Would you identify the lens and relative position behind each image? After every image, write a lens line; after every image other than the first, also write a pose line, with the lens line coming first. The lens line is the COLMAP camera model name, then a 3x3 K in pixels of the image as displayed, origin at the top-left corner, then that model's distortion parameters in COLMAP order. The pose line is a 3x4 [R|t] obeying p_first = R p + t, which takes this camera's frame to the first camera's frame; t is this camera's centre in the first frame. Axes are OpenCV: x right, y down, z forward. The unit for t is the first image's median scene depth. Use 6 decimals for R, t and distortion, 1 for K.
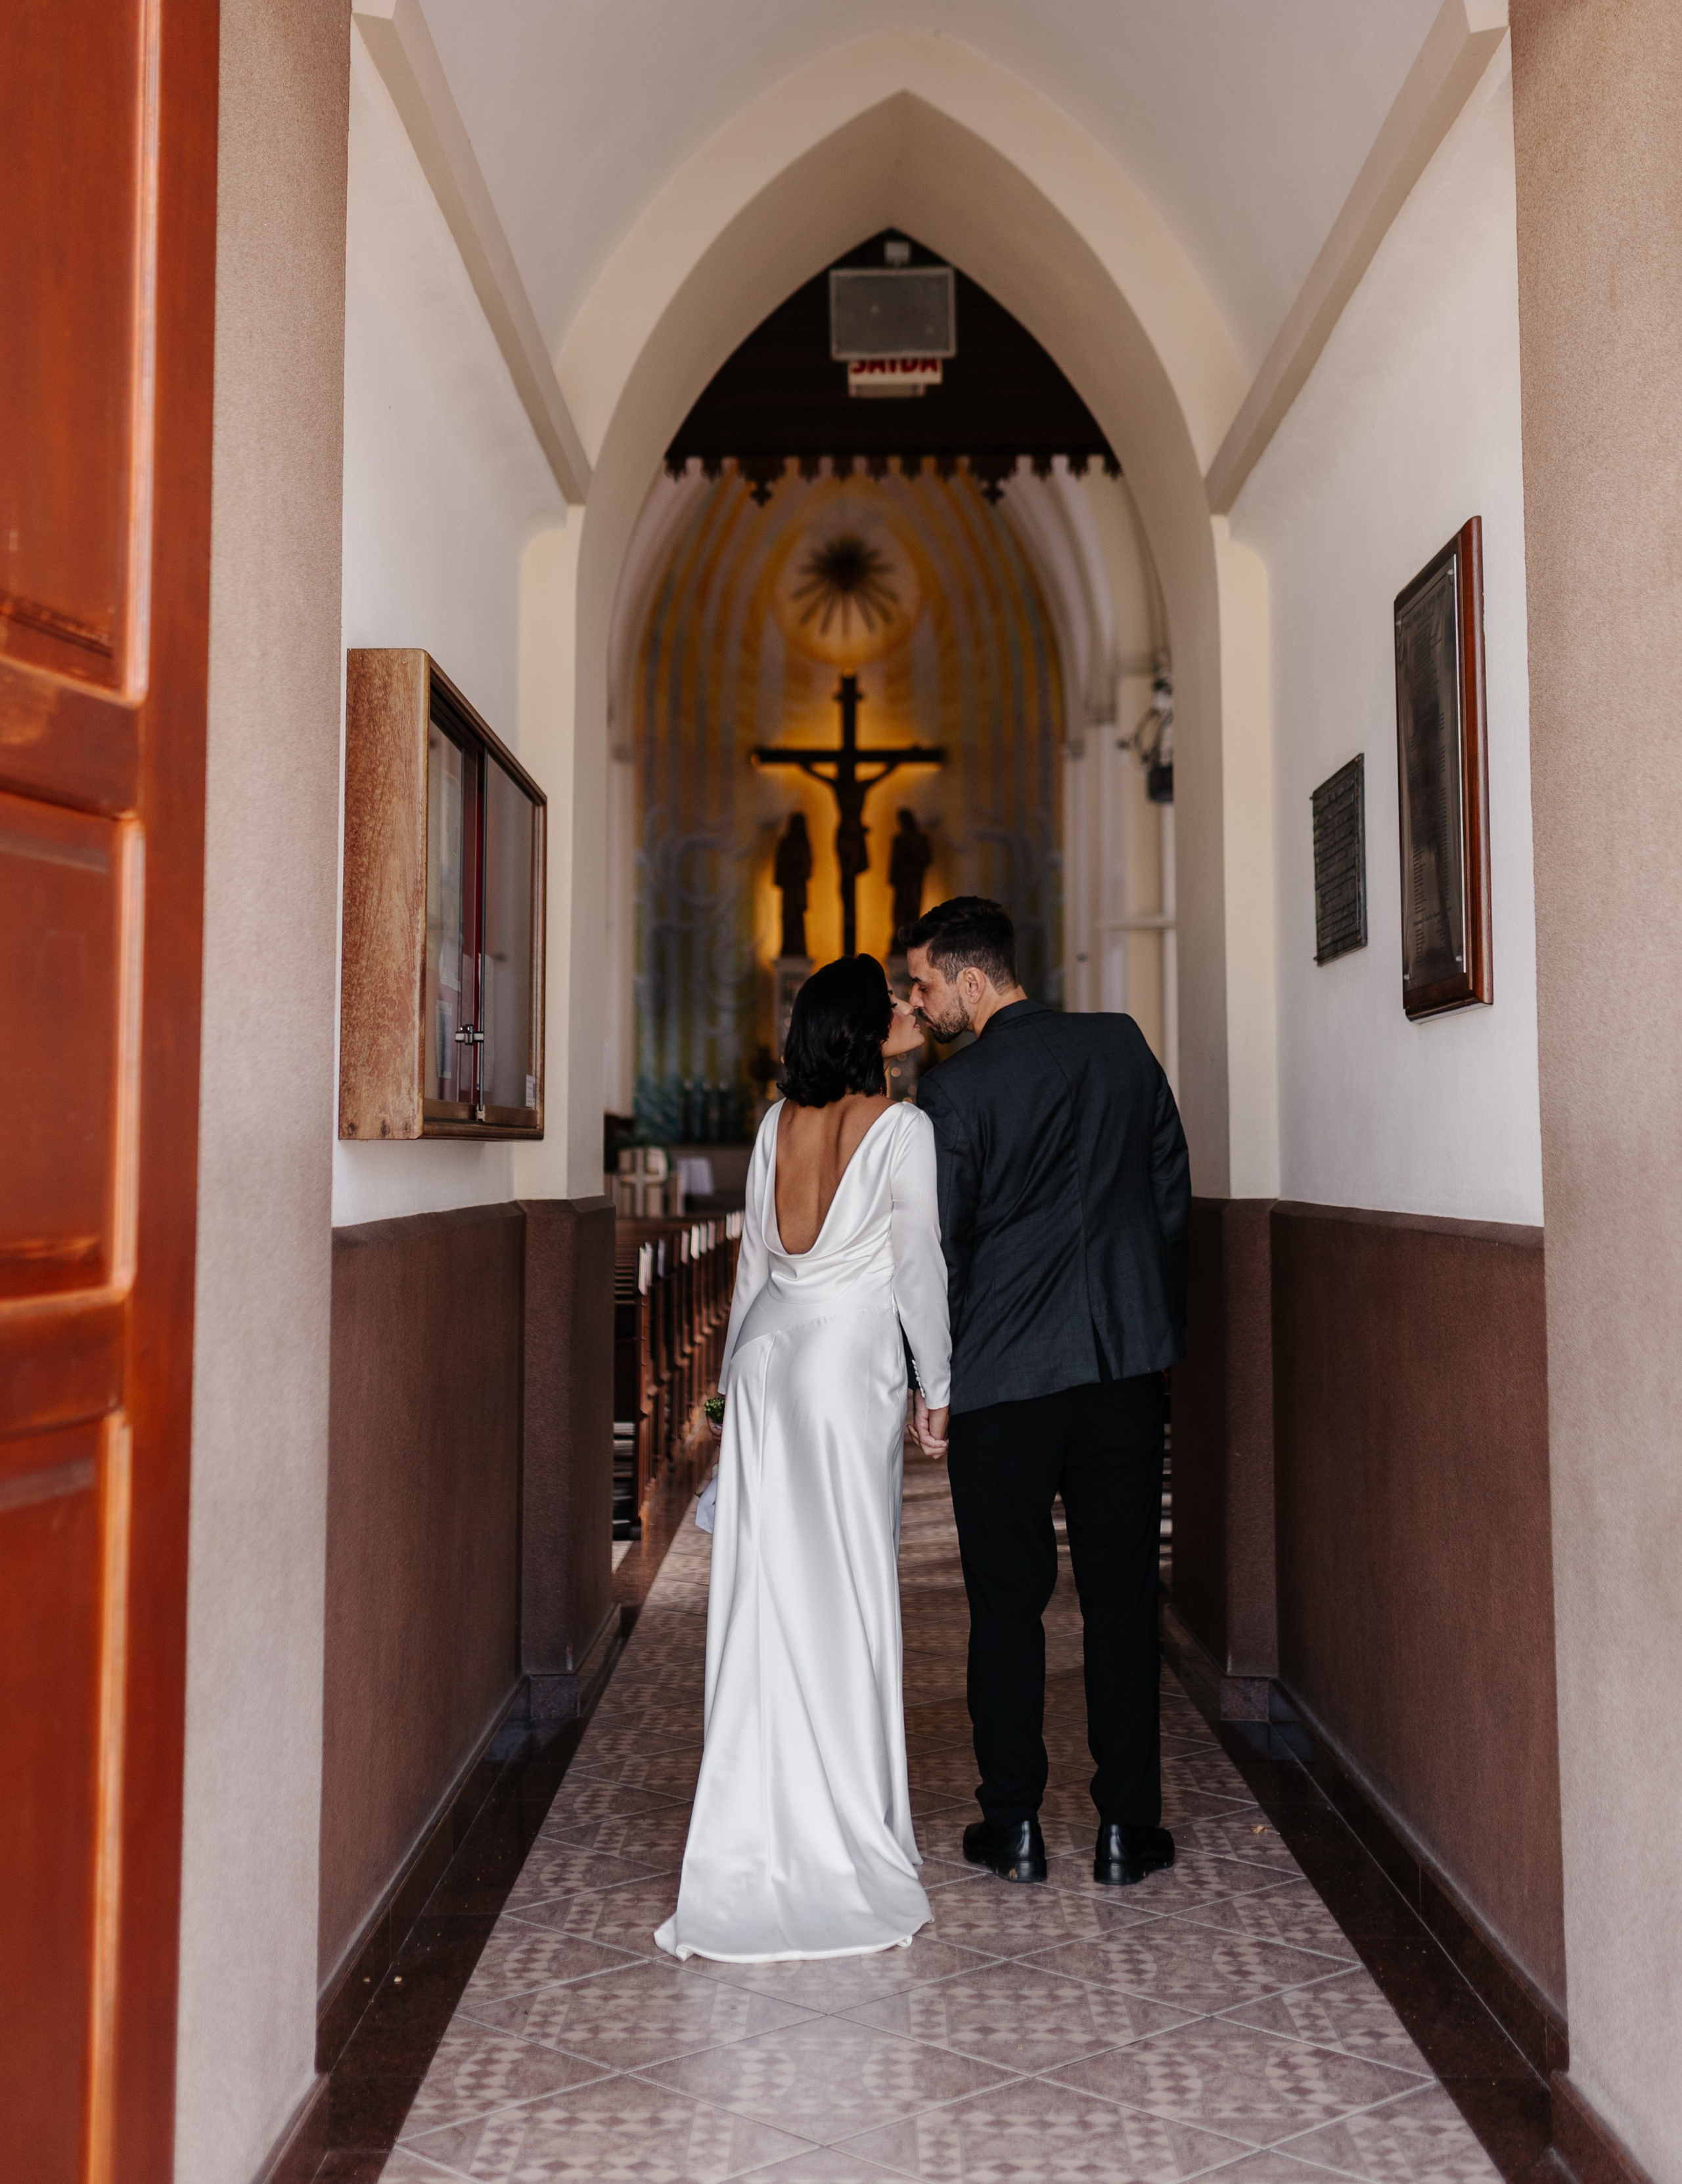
lens RADIAL K [[2822.7, 0, 832.2], [0, 2822.7, 888.3], [0, 0, 1]] dist [0.069956, -0.088244]
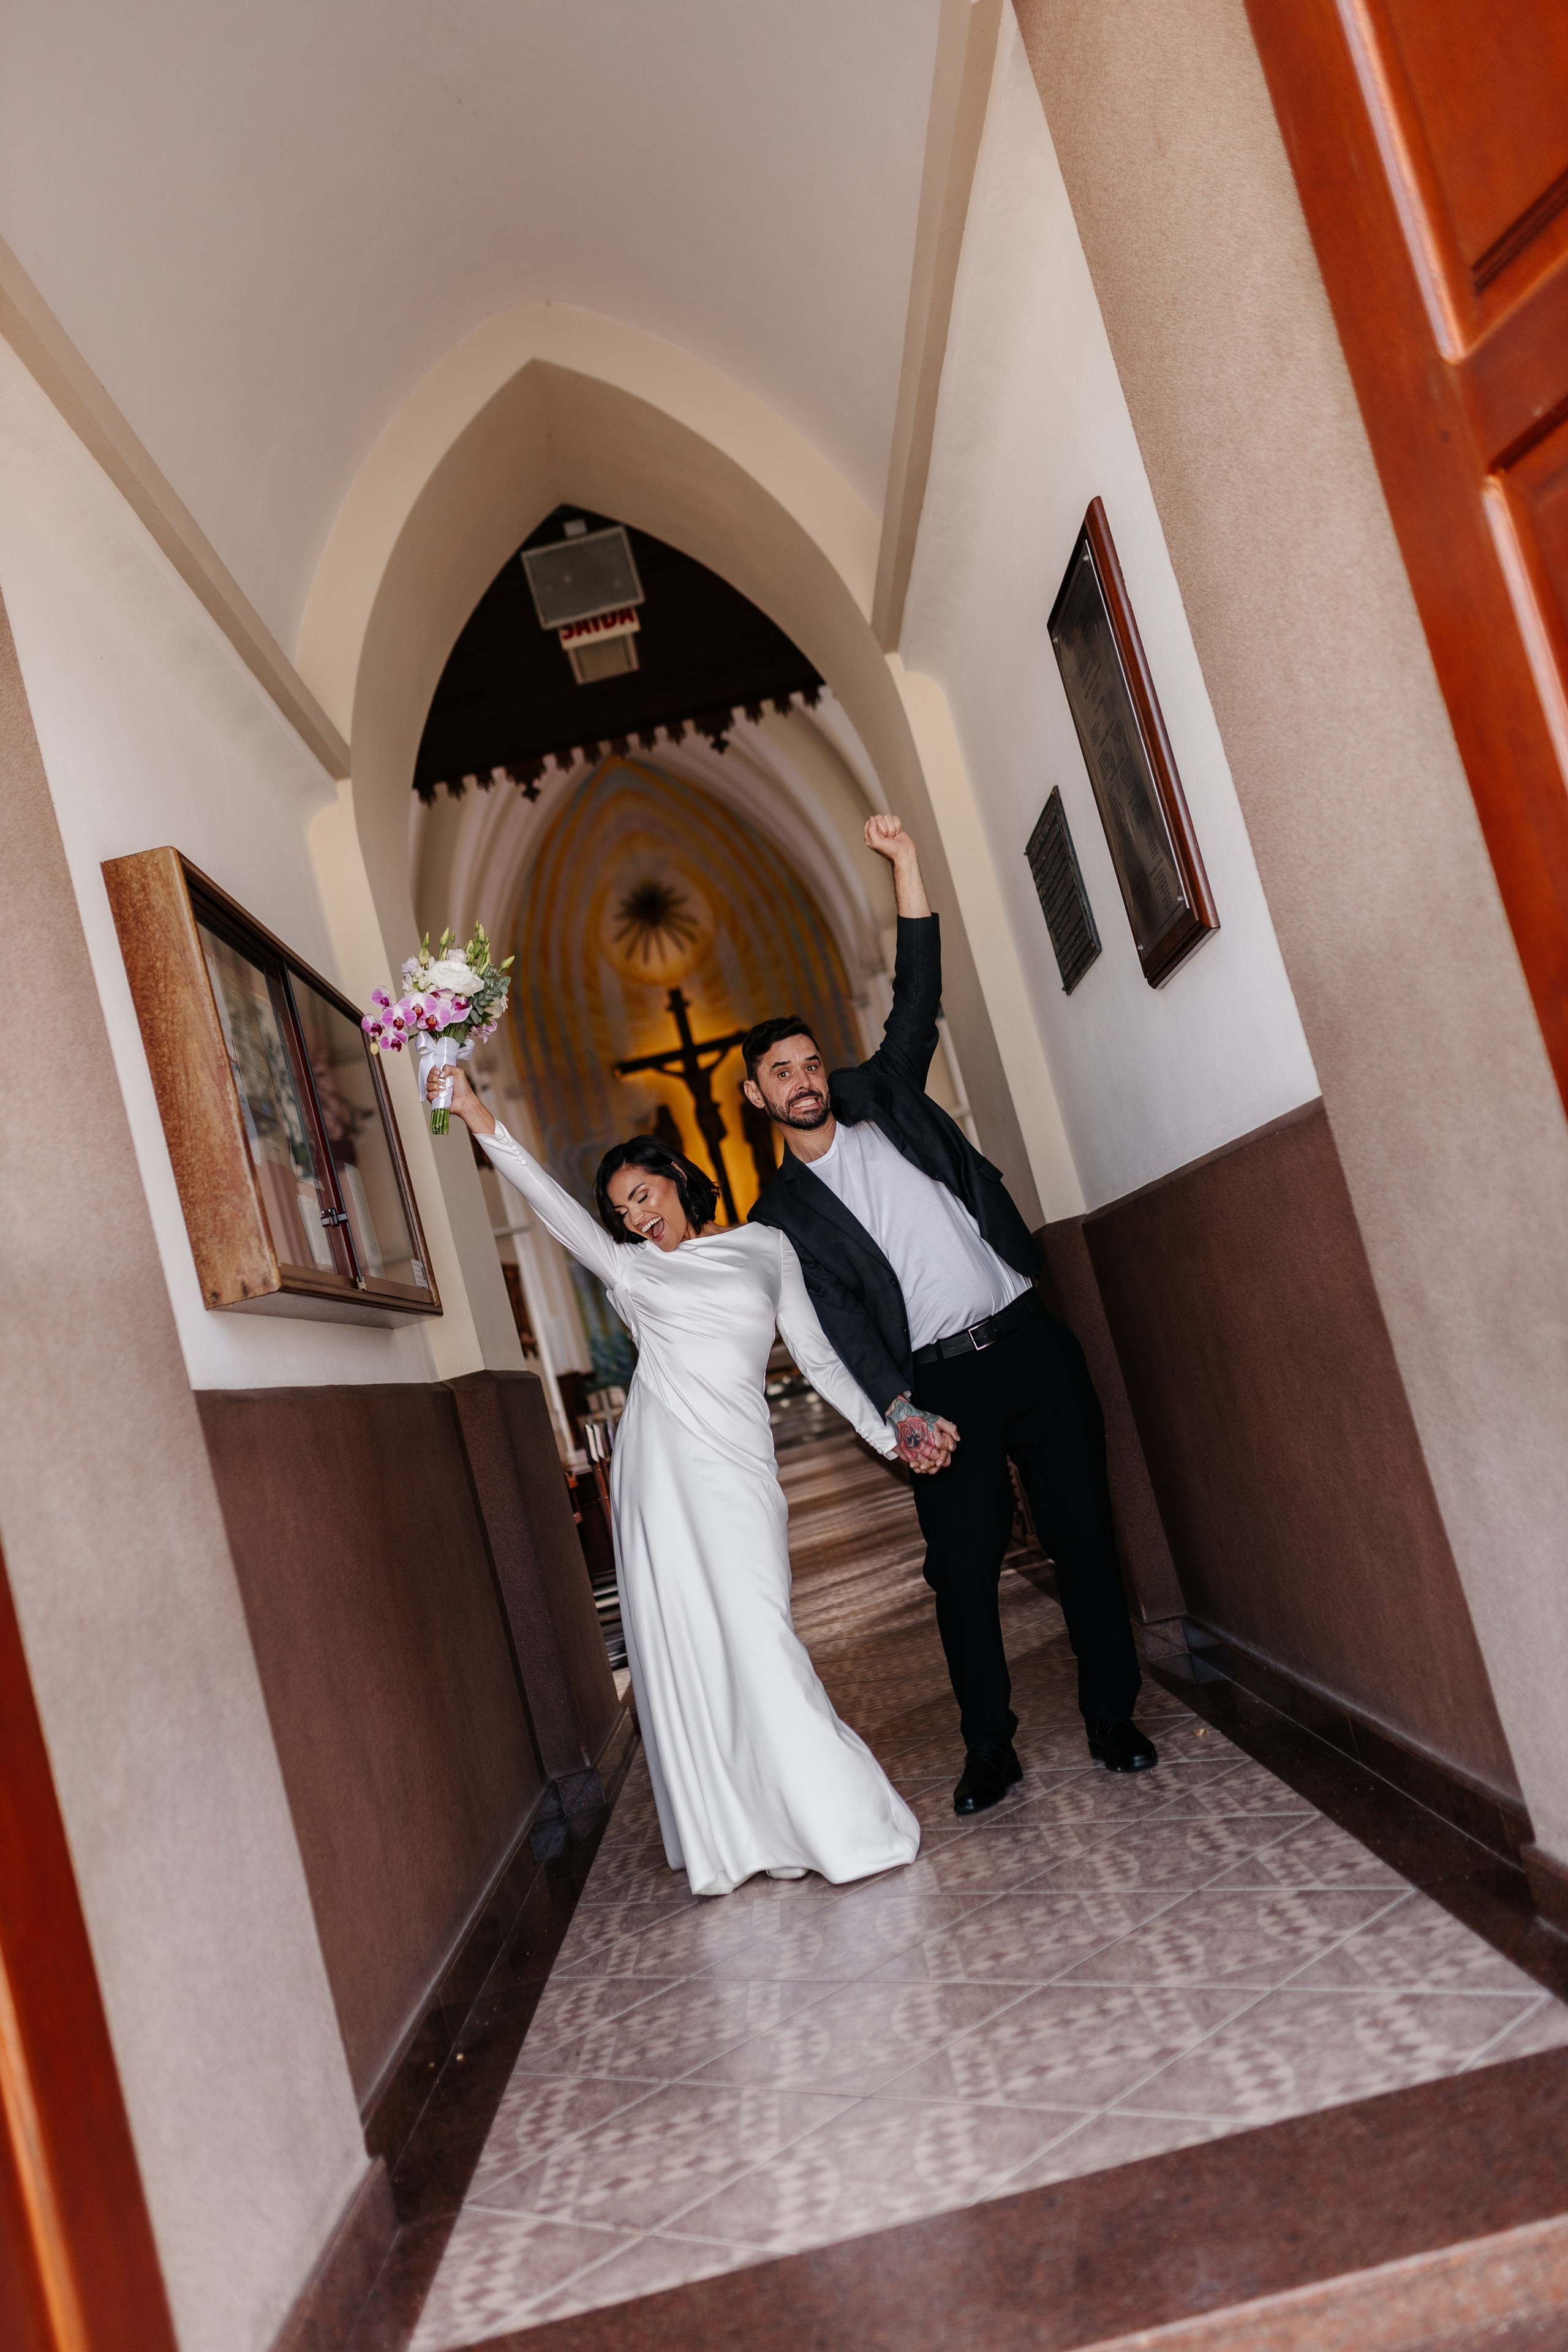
lens RADIAL K [[2205.3, 0, 782.2], [0, 2205.3, 1177.0], [0, 0, 1]] dist [0.064368, -0.078423]
pose [[0.968287, -0.247988, 0.030378, 0.021612], [0.247810, 0.968761, 0.009556, 0.084739], [-0.031799, -0.001725, 0.999493, 0.160491]]
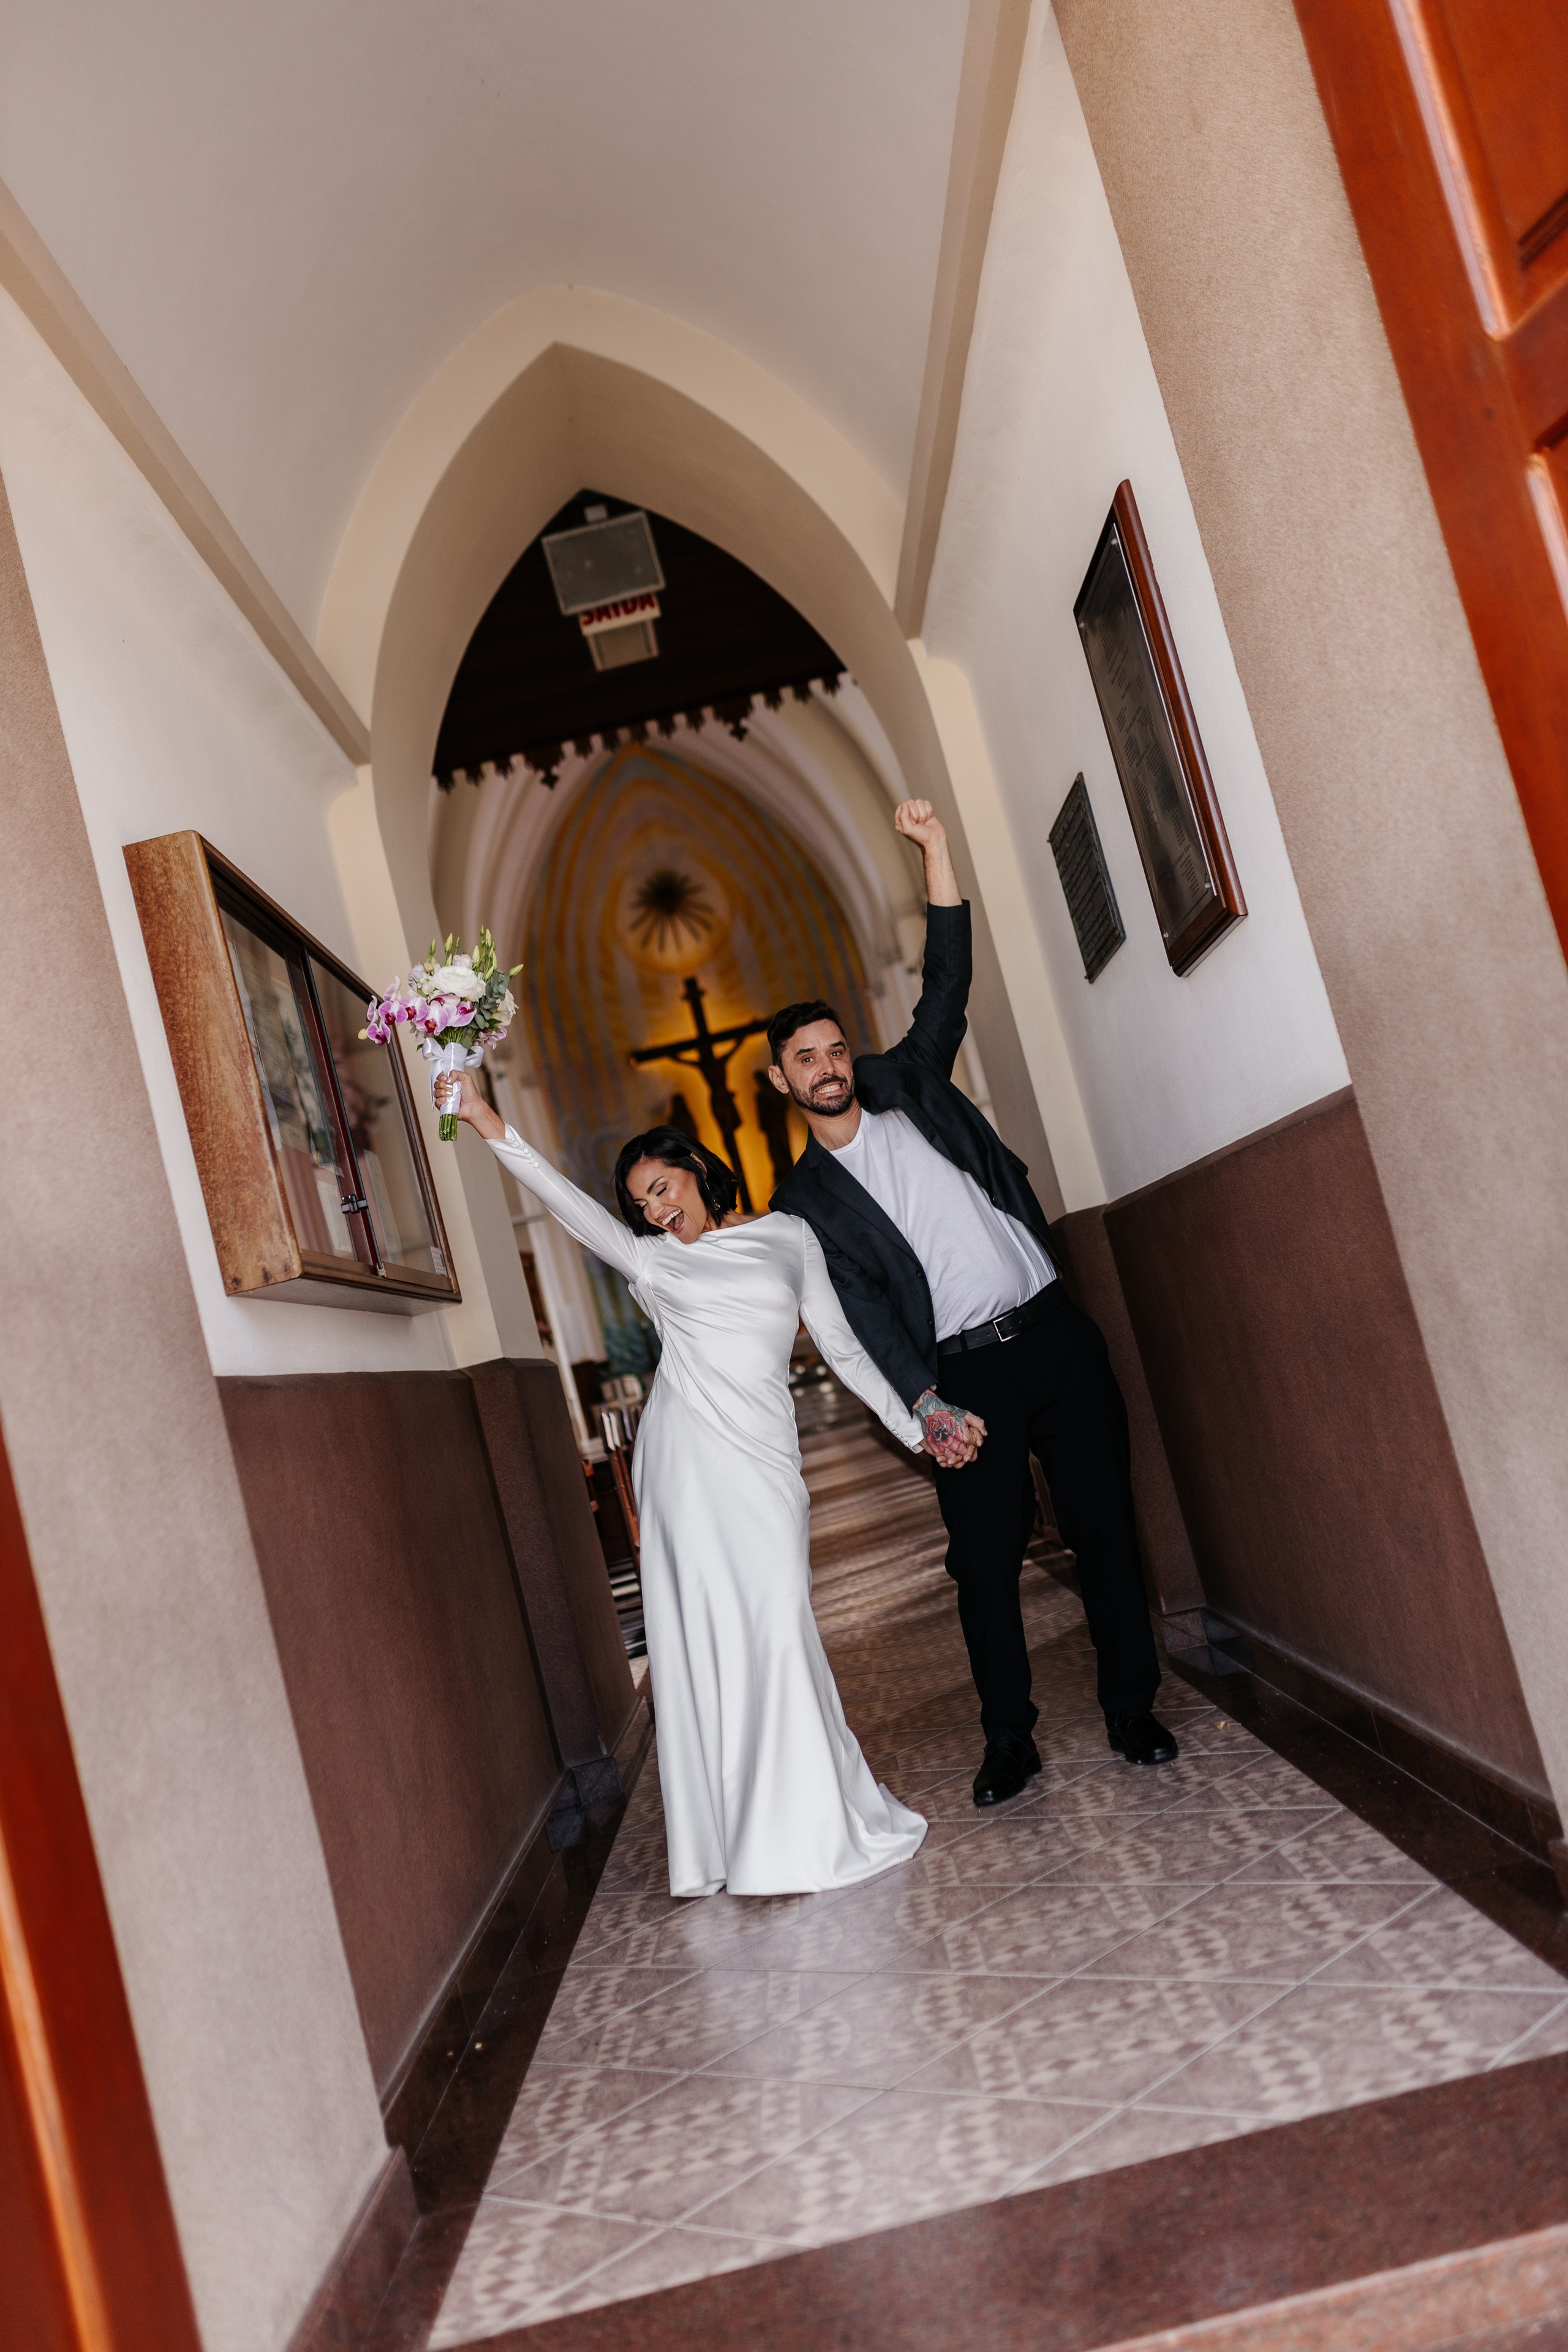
lens RADIAL K [[2205.3, 0, 782.2], [0, 2205.3, 1177.0], [0, 0, 1]] dist [0.064368, -0.078423]
pose [[0.969462, -0.244160, 0.023022, 0.018392], [0.243925, 0.969712, 0.012585, 0.084541], [-0.025398, -0.006585, 0.999656, 0.165272]]
